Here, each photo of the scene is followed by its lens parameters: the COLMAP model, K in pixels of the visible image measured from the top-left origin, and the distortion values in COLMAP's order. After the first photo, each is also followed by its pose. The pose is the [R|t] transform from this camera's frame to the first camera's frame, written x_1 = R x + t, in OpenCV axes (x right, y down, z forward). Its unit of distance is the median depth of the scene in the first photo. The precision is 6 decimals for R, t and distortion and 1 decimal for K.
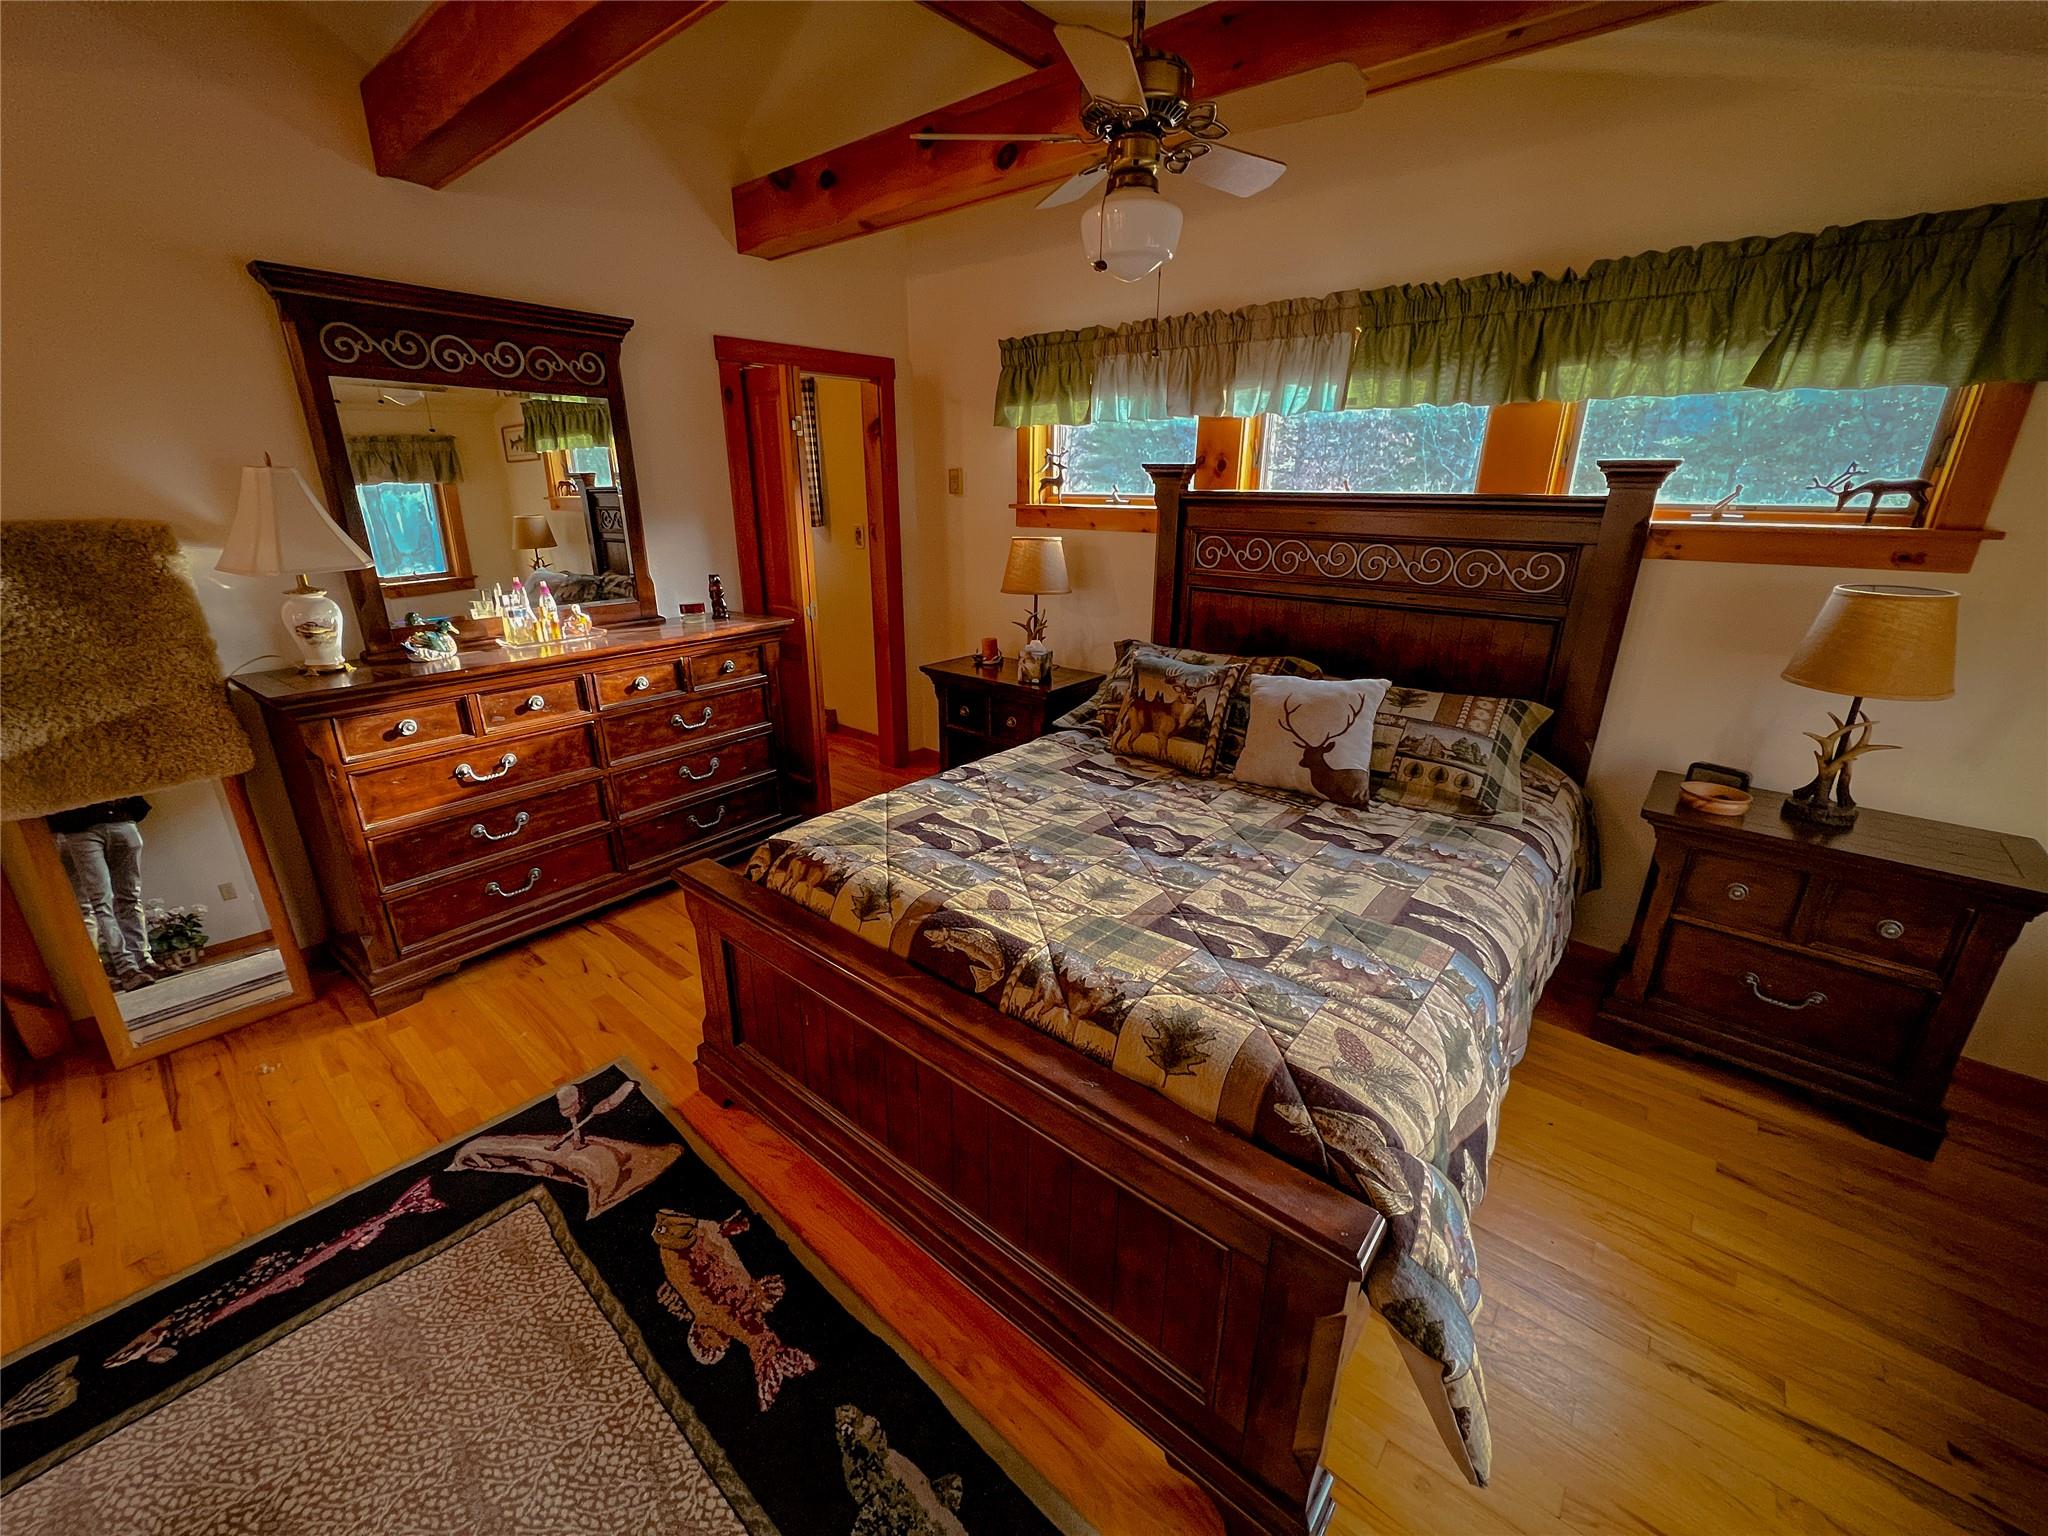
lens RADIAL K [[817.5, 0, 1026.3], [0, 817.5, 761.7], [0, 0, 1]] dist [0.001145, -0.000665]
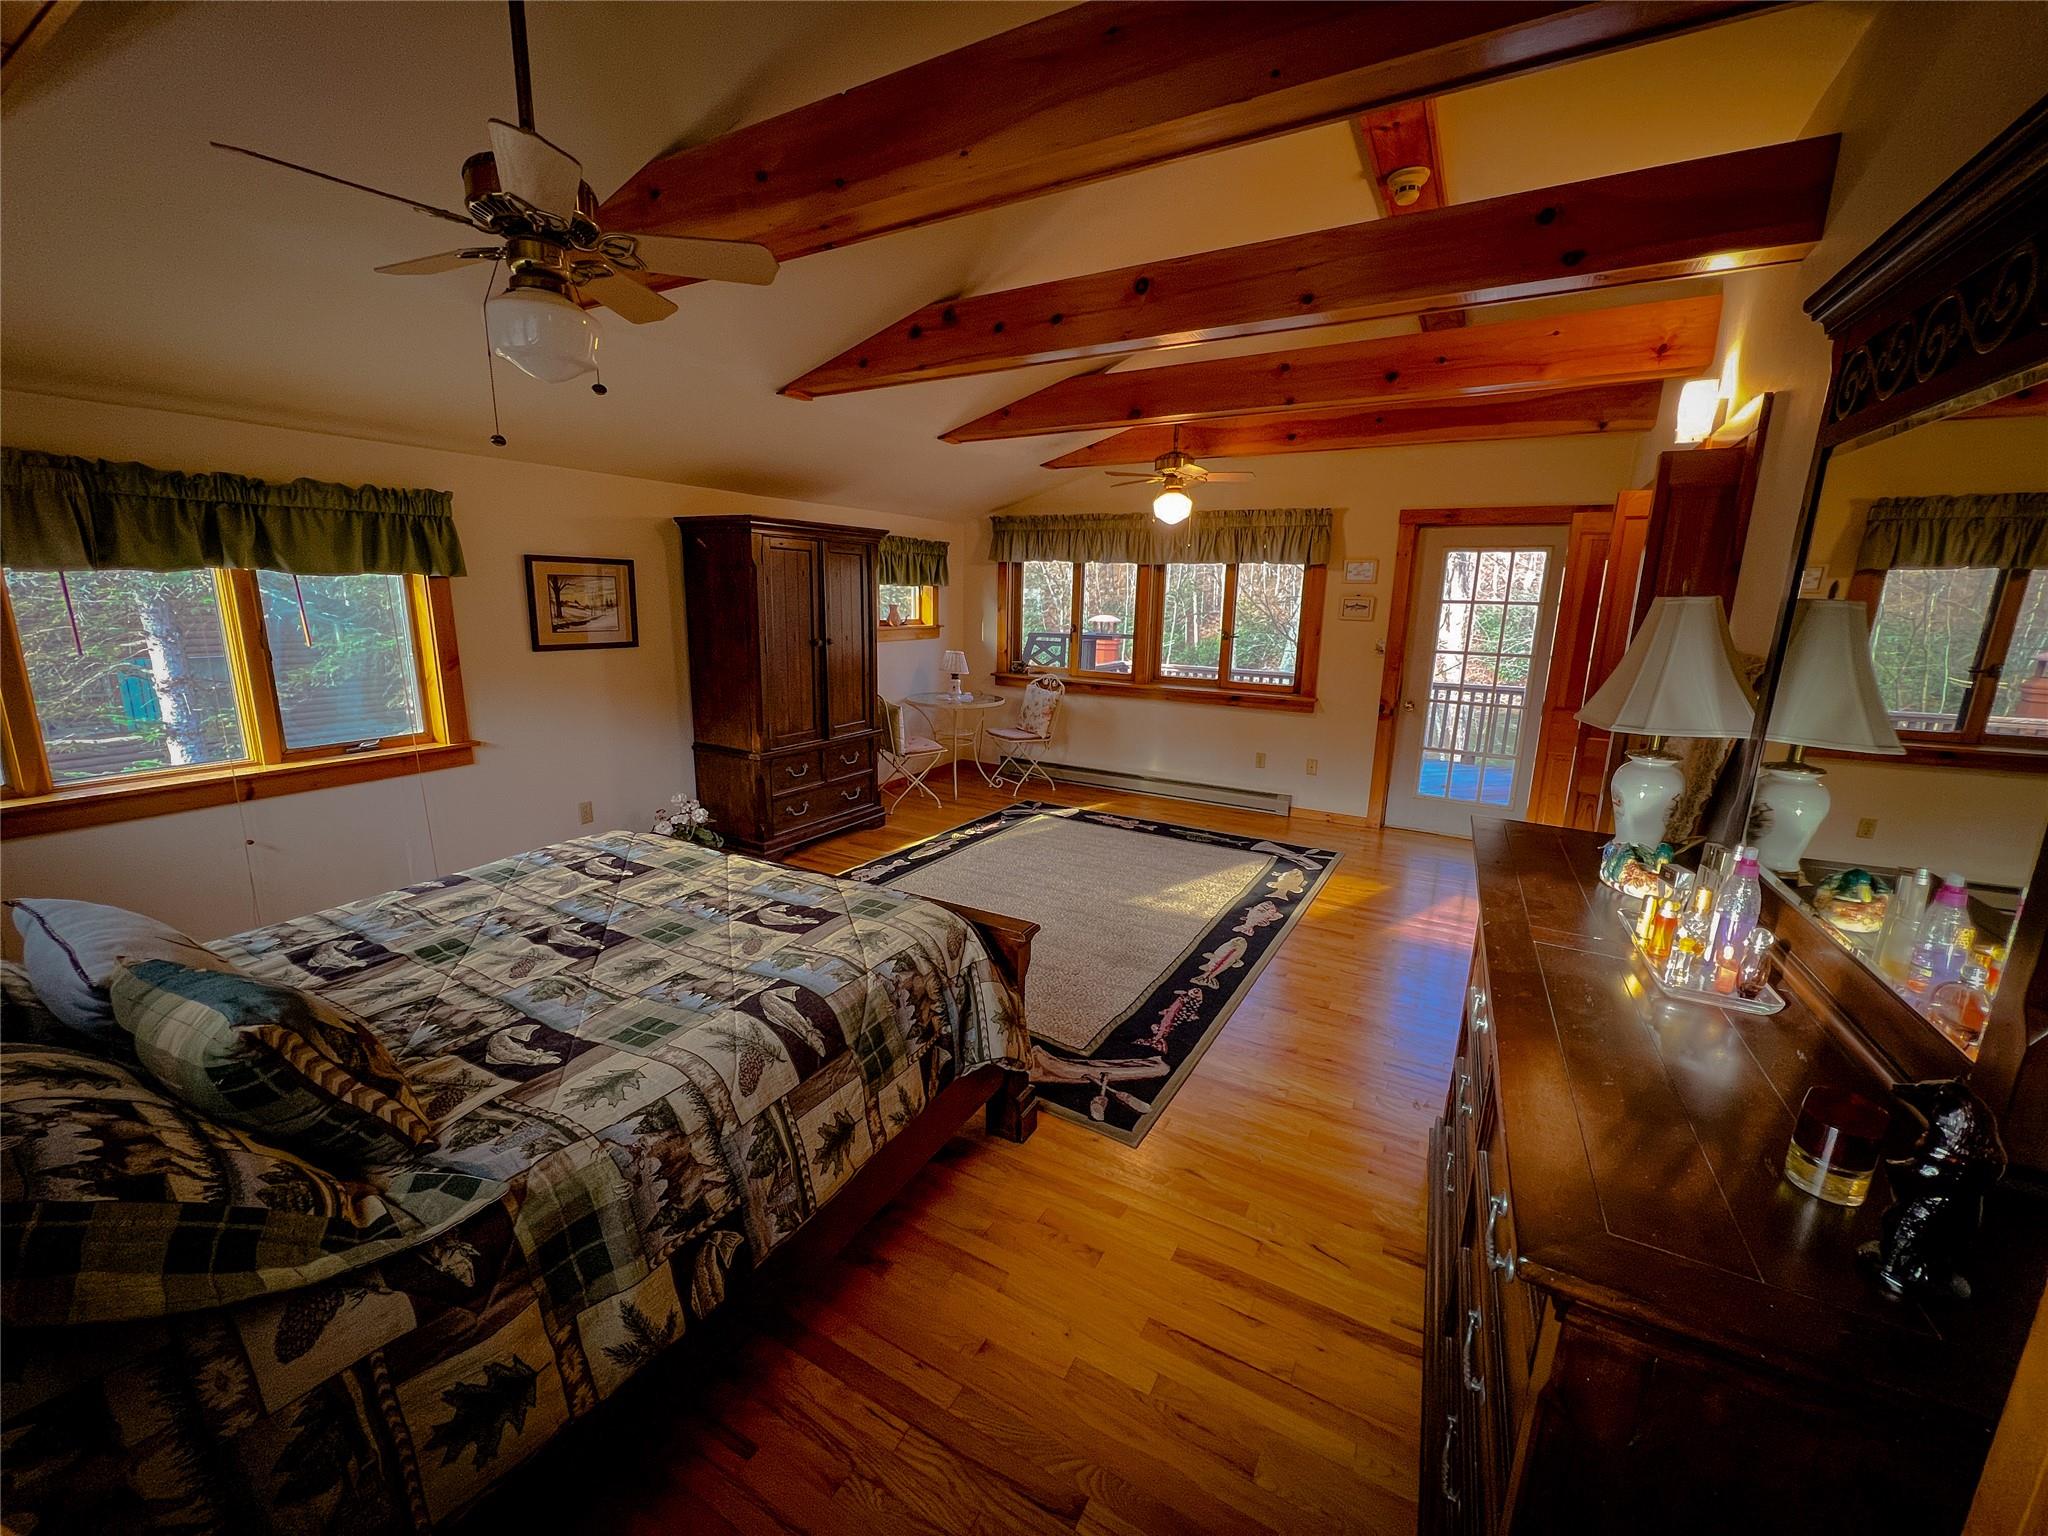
lens RADIAL K [[817.5, 0, 1018.7], [0, 817.5, 769.8], [0, 0, 1]] dist [0.001145, -0.000665]
pose [[-0.984705, 0.013447, -0.173713, -0.209791], [-0.080257, 0.849938, 0.520735, -0.650687], [0.154647, 0.526711, -0.835858, 1.850866]]
